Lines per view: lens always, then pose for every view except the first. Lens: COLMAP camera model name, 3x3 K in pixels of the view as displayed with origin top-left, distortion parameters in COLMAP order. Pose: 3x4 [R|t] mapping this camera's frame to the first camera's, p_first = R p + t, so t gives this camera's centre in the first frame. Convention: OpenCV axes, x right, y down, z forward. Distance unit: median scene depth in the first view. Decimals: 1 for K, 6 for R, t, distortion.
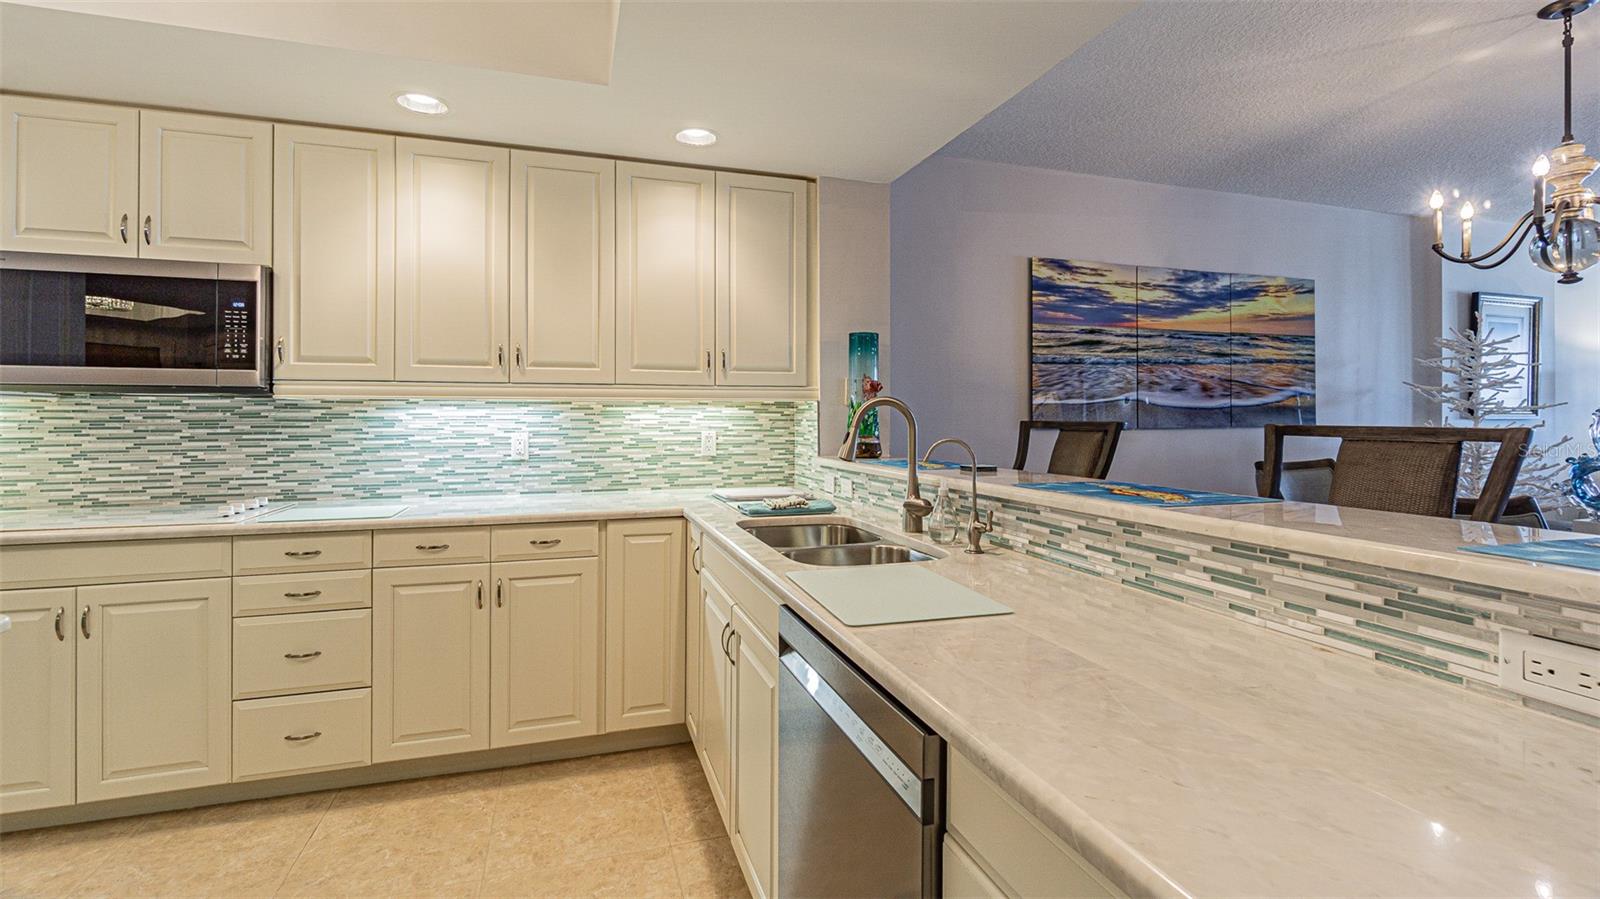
lens RADIAL K [[686.9, 0, 786.4], [0, 686.9, 411.3], [0, 0, 1]] dist [-0.006725, 0.001823]
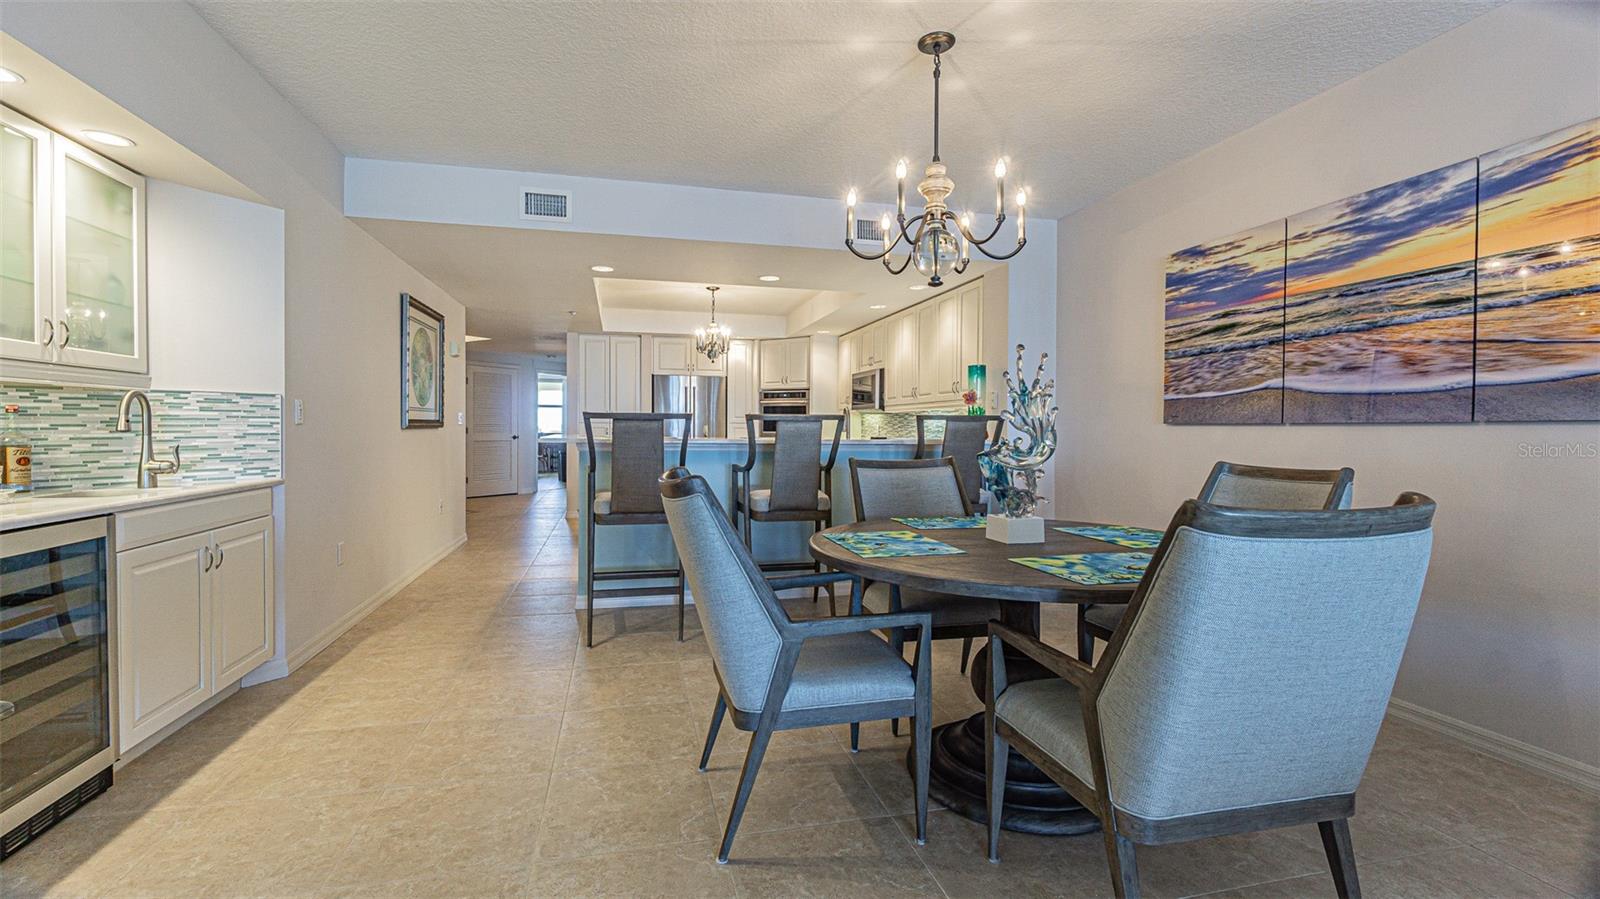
lens RADIAL K [[686.9, 0, 794.1], [0, 686.9, 435.3], [0, 0, 1]] dist [-0.006725, 0.001823]
pose [[-0.063388, 0.009714, -0.997942, 1.671714], [0.002008, 0.999952, 0.009606, 0.037179], [0.997987, -0.001395, -0.063405, 0.606130]]
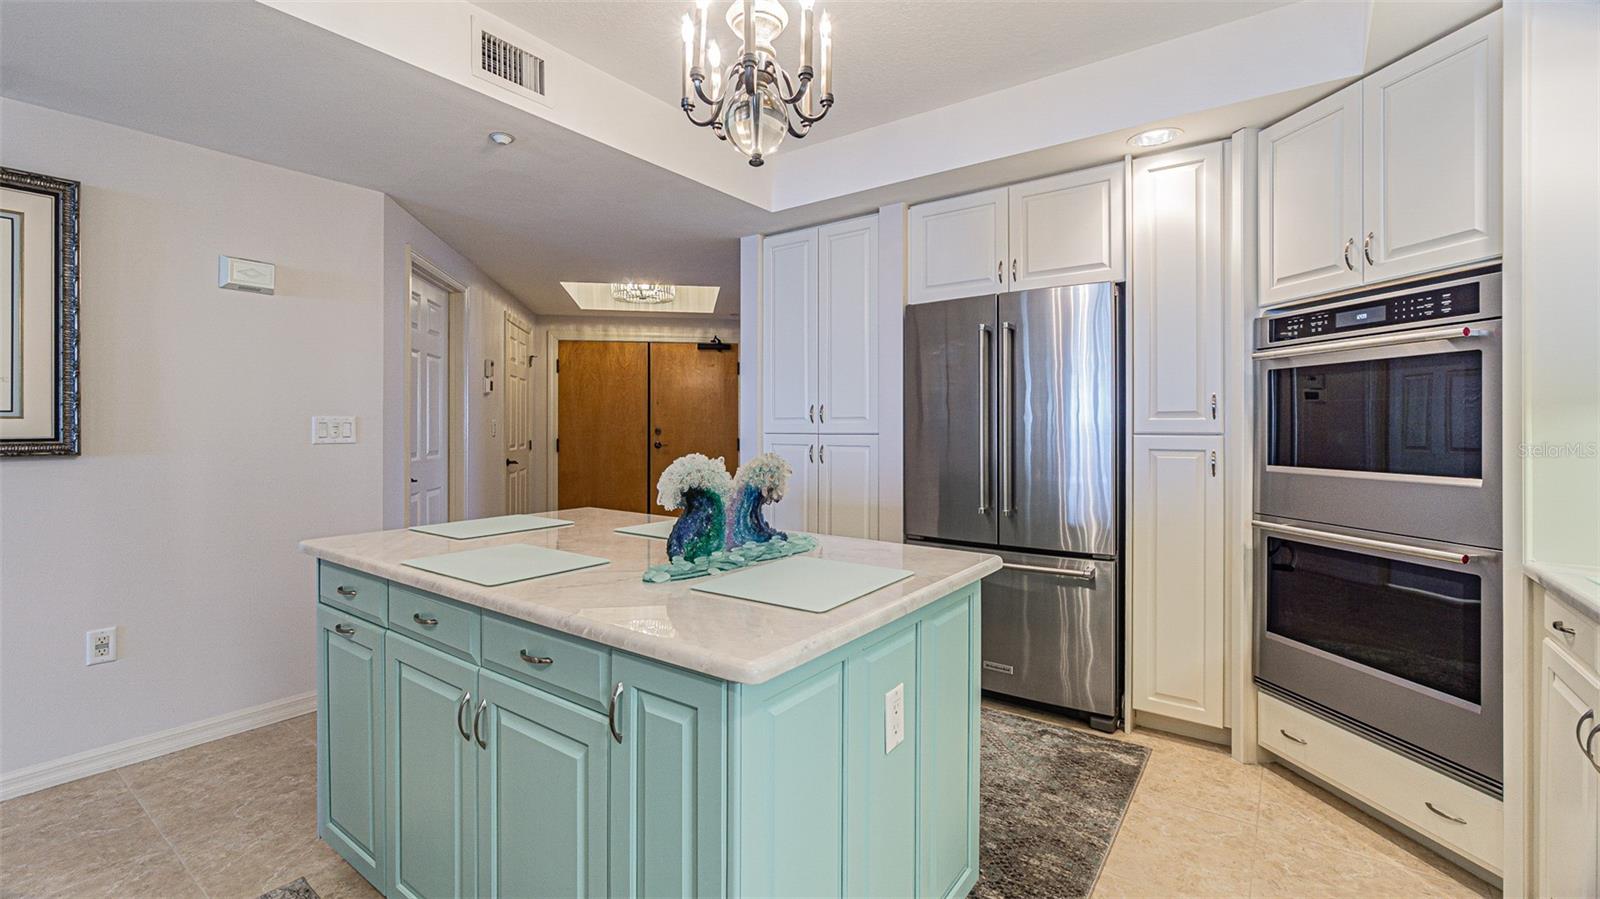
lens RADIAL K [[686.9, 0, 784.2], [0, 686.9, 426.0], [0, 0, 1]] dist [-0.006725, 0.001823]
pose [[-0.814379, -0.001709, -0.580331, -0.261765], [0.003831, 0.999958, -0.008321, 0.010034], [0.580321, -0.009000, -0.814338, 0.603615]]
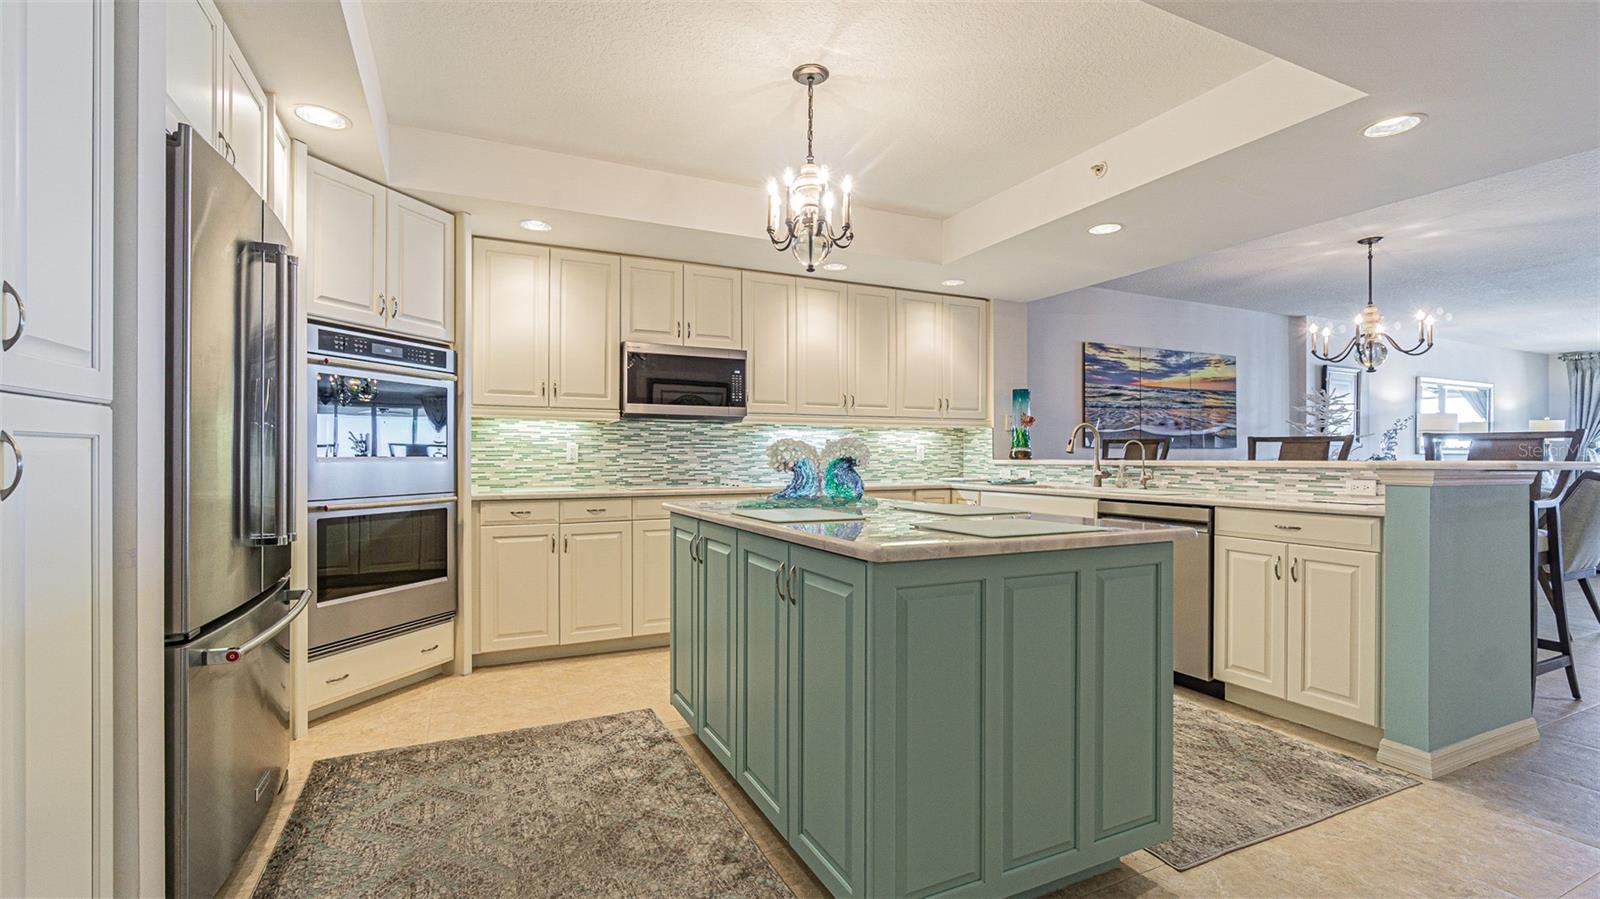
lens RADIAL K [[686.9, 0, 784.6], [0, 686.9, 451.2], [0, 0, 1]] dist [-0.006725, 0.001823]
pose [[0.991418, 0.000846, 0.130730, -0.663517], [-0.000831, 1.000000, -0.000175, 0.042076], [-0.130730, 0.000065, 0.991418, -0.615357]]
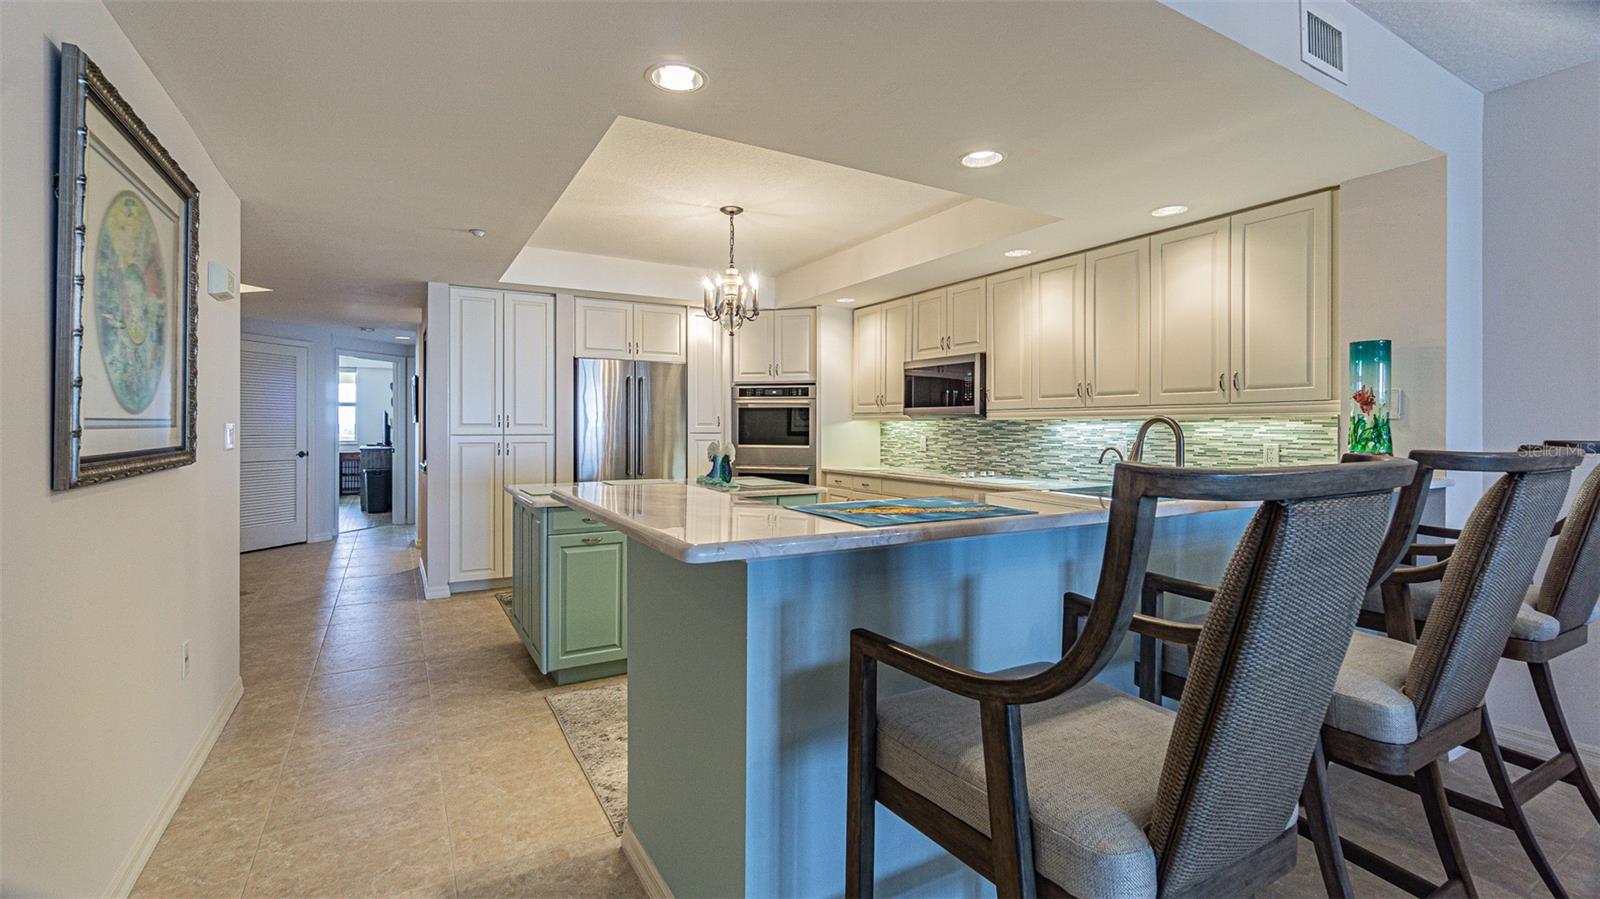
lens RADIAL K [[686.9, 0, 793.8], [0, 686.9, 427.2], [0, 0, 1]] dist [-0.006725, 0.001823]
pose [[0.218028, 0.000716, -0.975942, 0.777419], [0.006344, 0.999978, 0.002151, -0.004157], [0.975922, -0.006660, 0.218019, 0.033712]]
